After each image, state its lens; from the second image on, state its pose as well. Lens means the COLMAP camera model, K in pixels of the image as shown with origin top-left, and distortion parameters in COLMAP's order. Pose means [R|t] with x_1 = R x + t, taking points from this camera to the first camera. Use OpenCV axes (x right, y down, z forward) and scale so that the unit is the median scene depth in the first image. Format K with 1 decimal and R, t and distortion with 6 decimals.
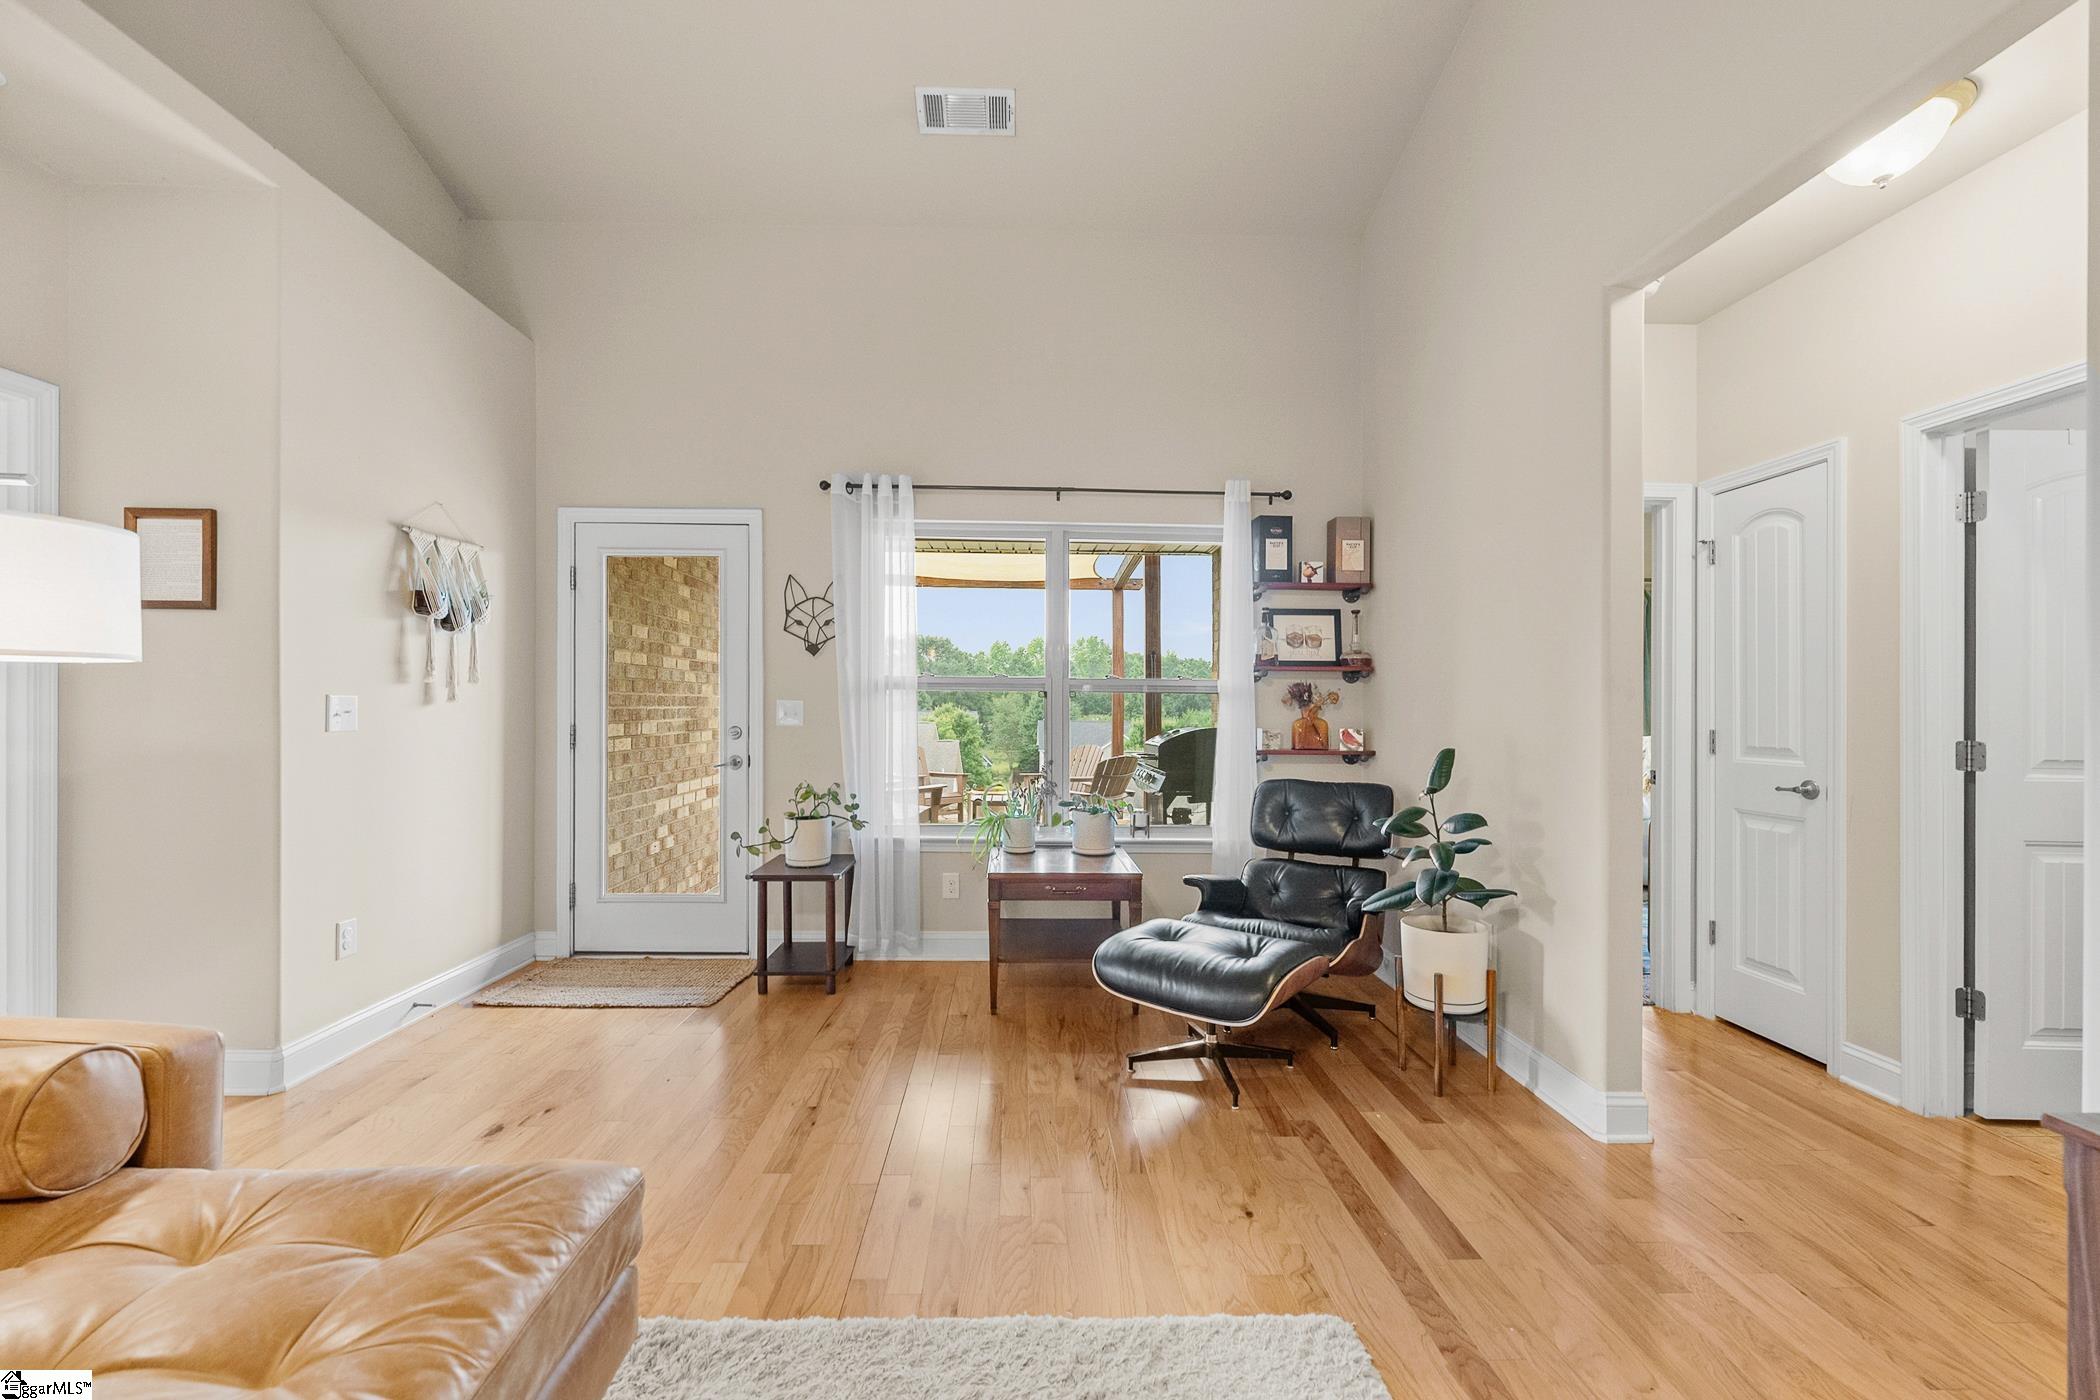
lens RADIAL K [[844.7, 0, 1046.3], [0, 844.7, 705.8], [0, 0, 1]] dist [0.000326, -0.000030]
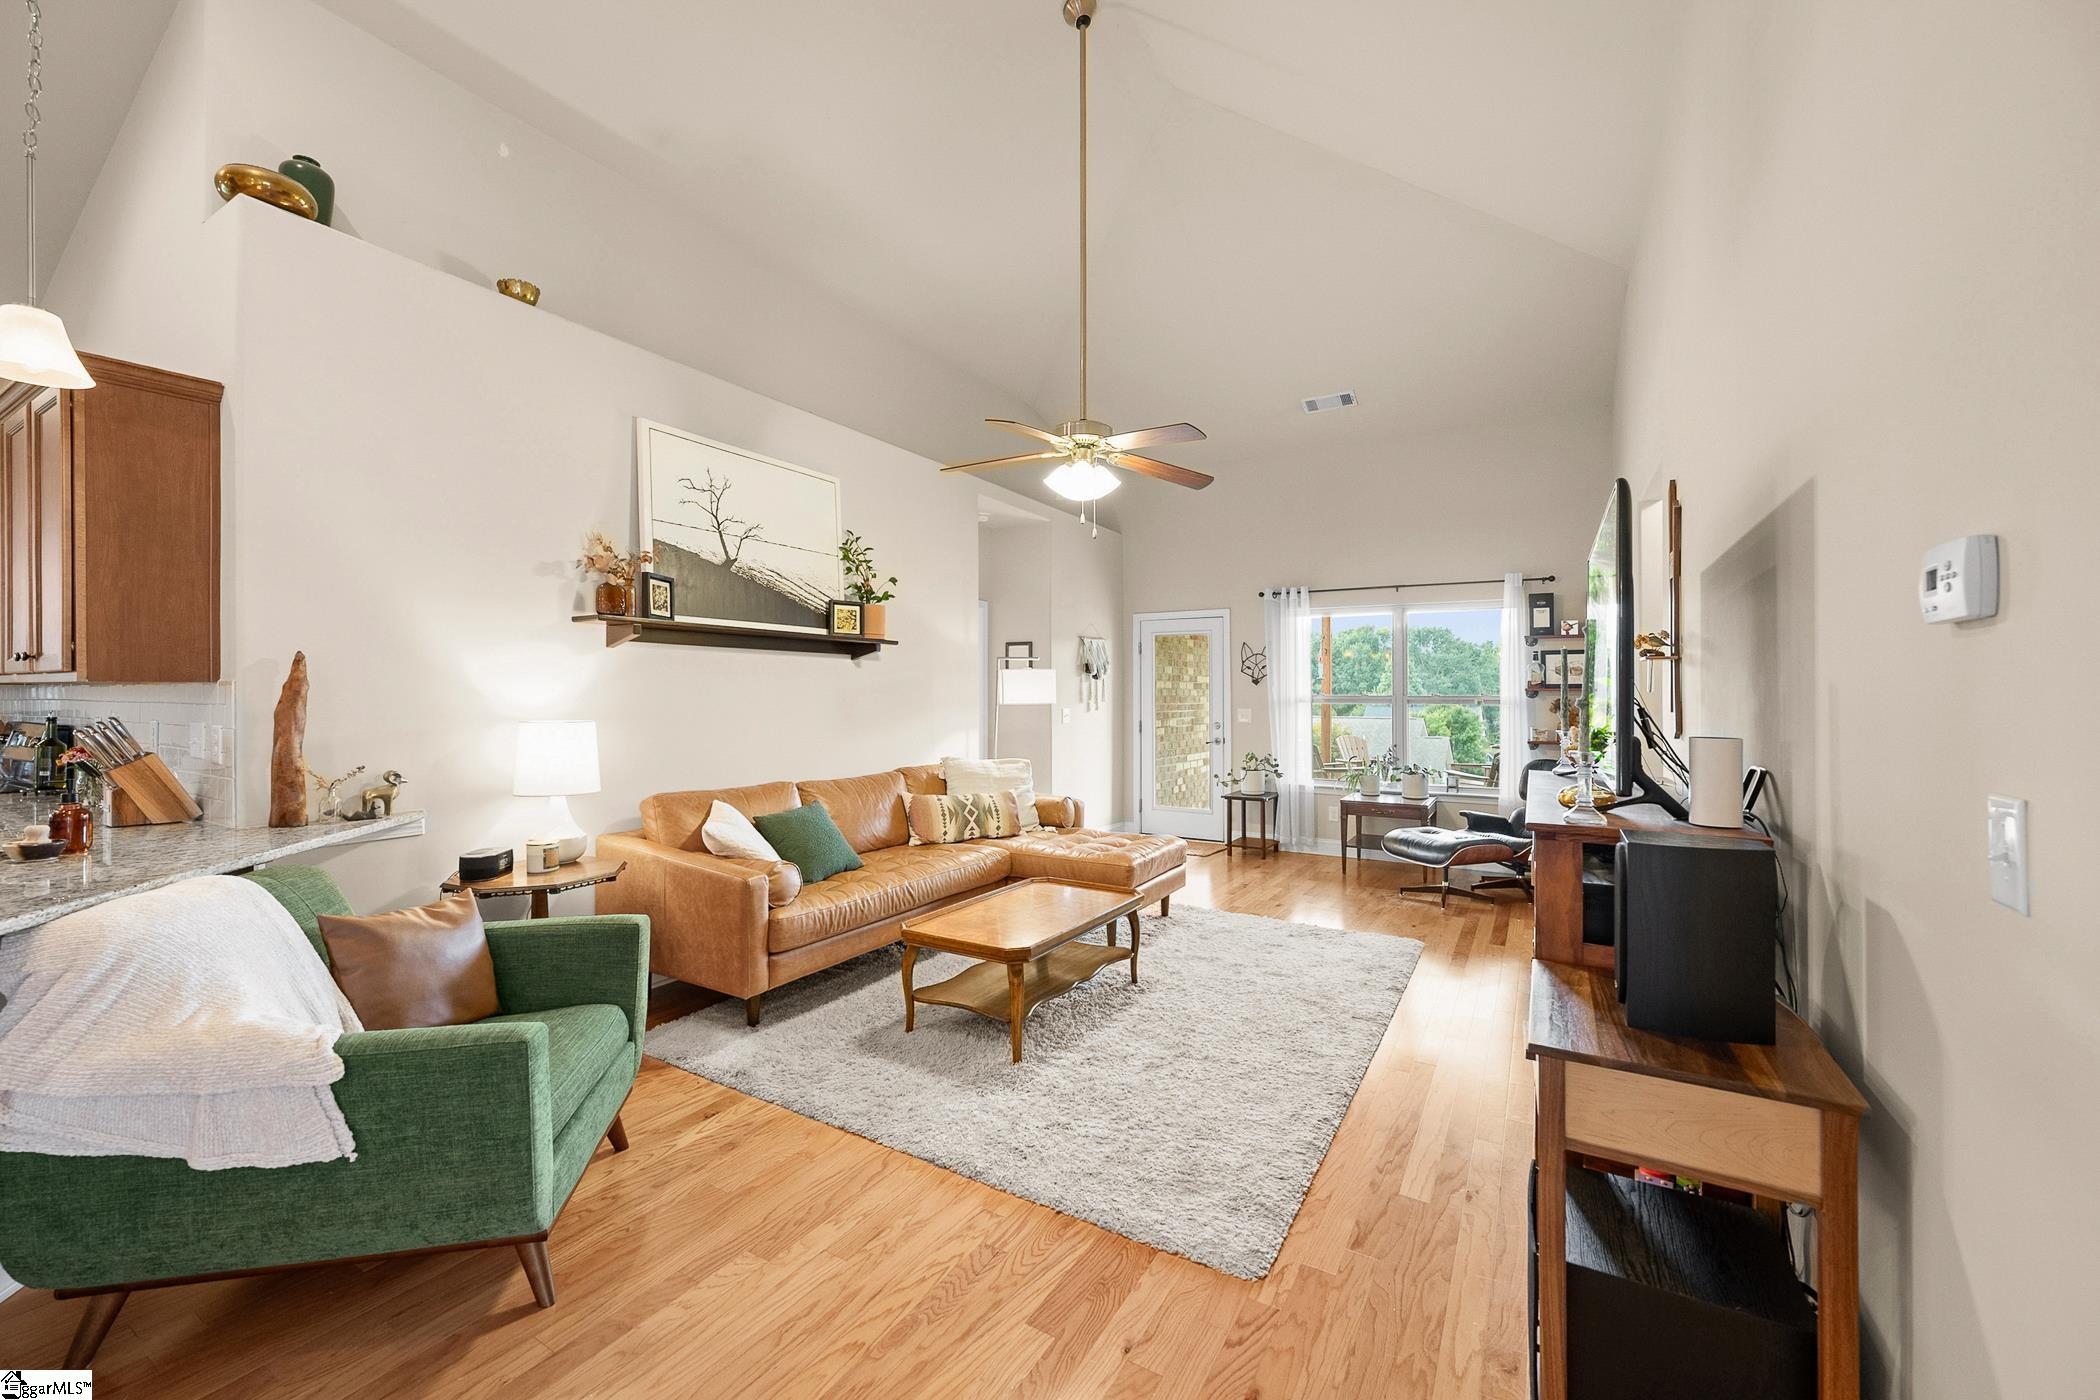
lens RADIAL K [[836.9, 0, 1046.5], [0, 836.9, 684.8], [0, 0, 1]] dist [-0.000449, -0.000098]
pose [[0.842649, -0.012345, -0.538321, 0.331725], [0.002307, 0.999811, -0.019317, -0.025295], [0.538458, 0.015035, 0.842518, -0.814904]]
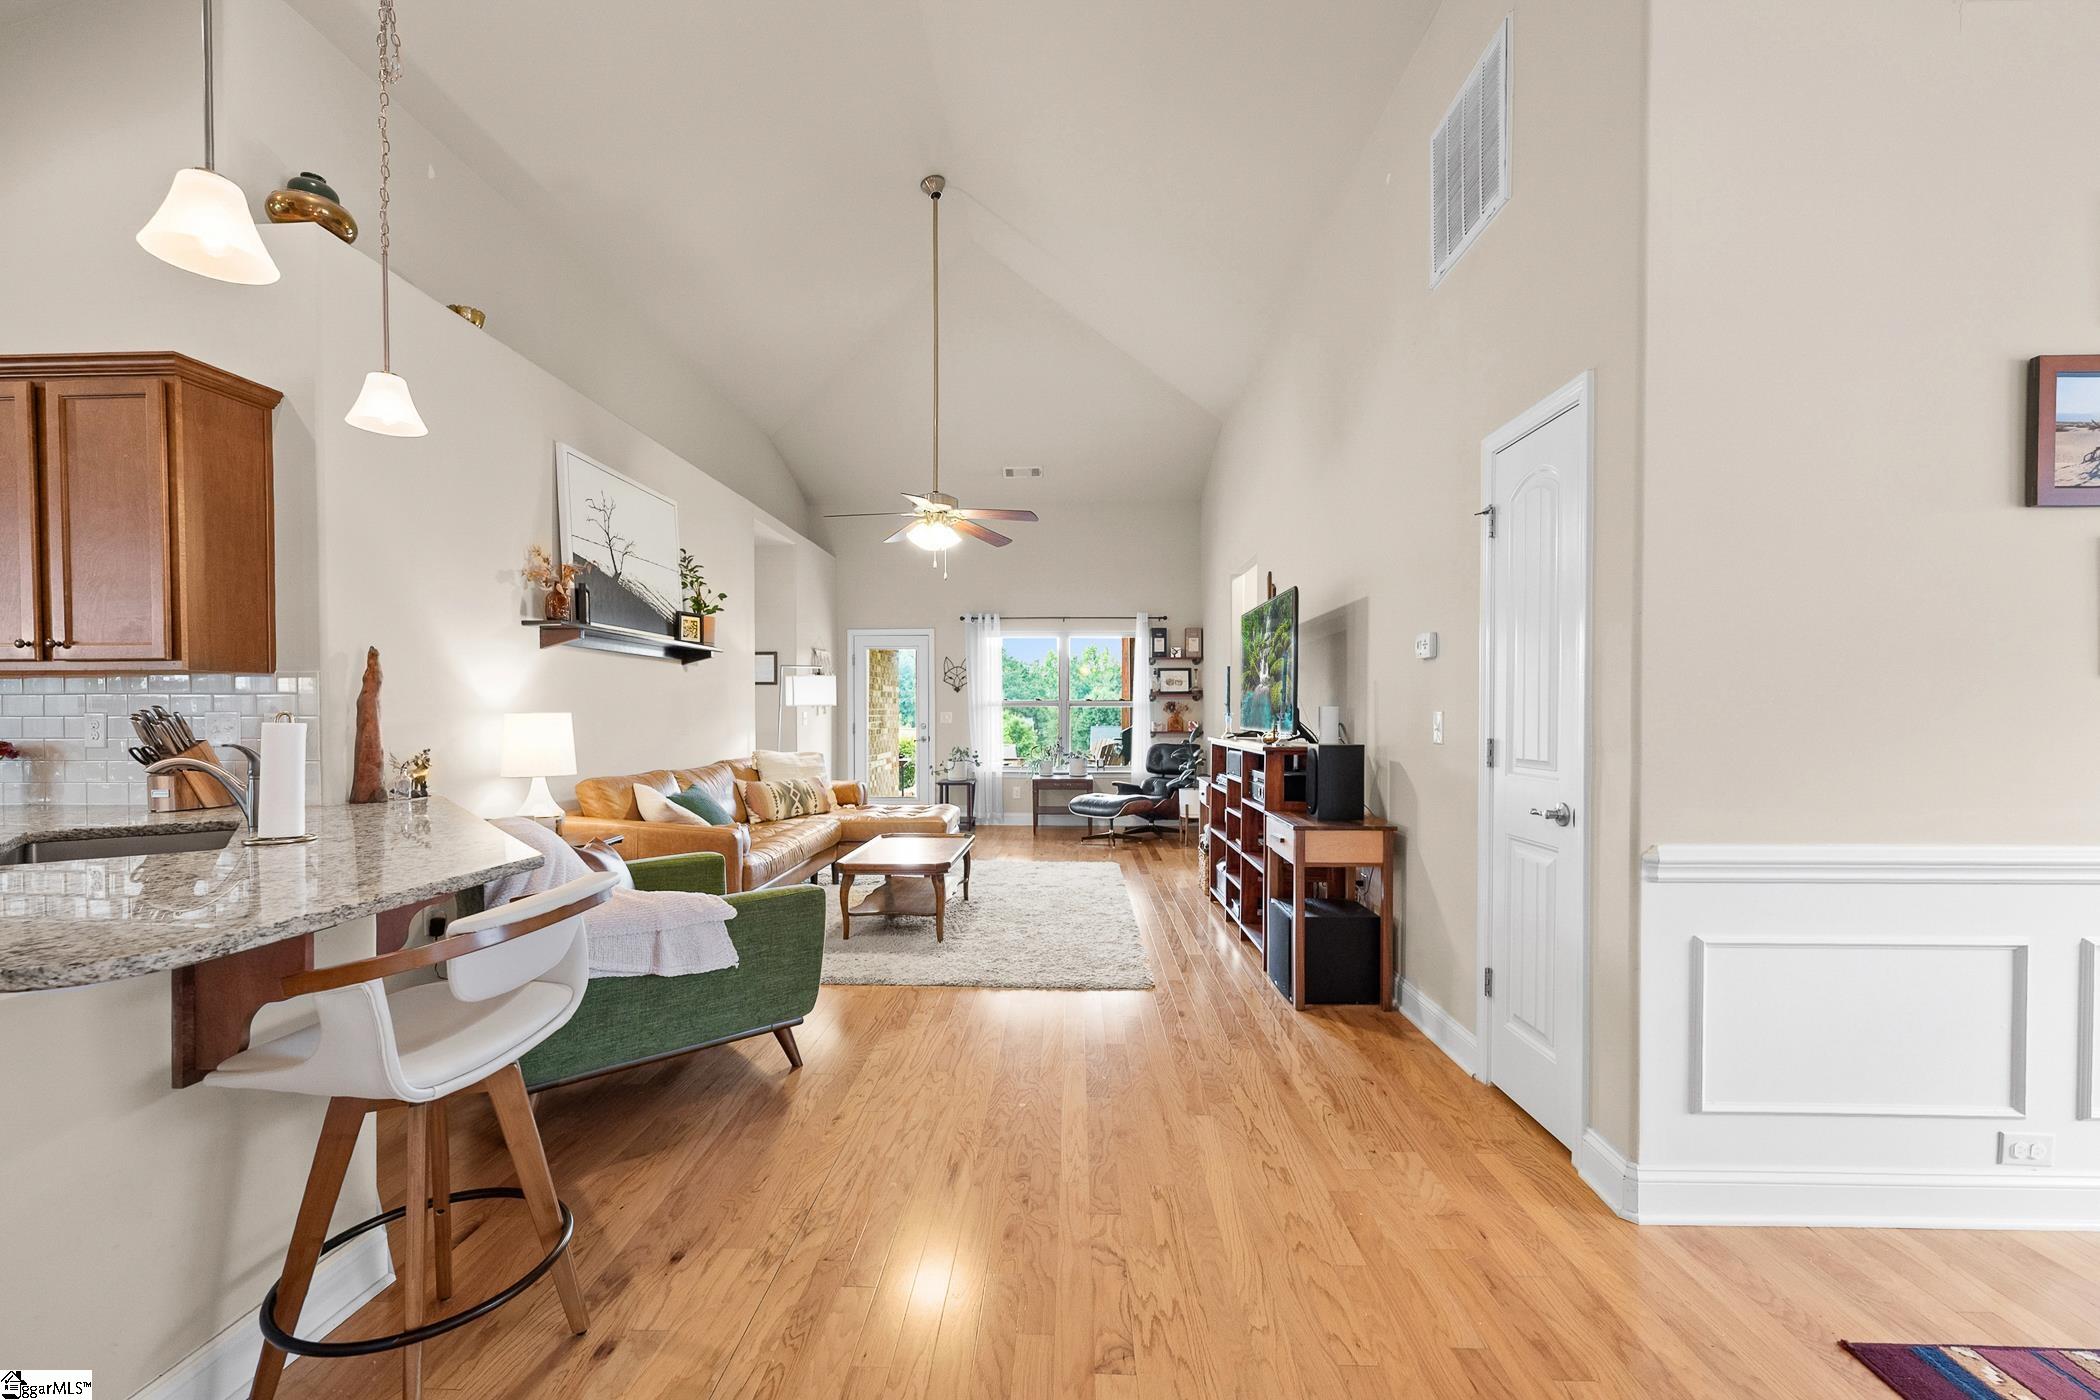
lens RADIAL K [[850.1, 0, 1046.3], [0, 850.1, 726.8], [0, 0, 1]] dist [0.001062, -0.000146]
pose [[0.997812, -0.009894, -0.065366, 0.116508], [0.010988, 0.999805, 0.016397, -0.000612], [0.065191, -0.017079, 0.997727, -1.294246]]
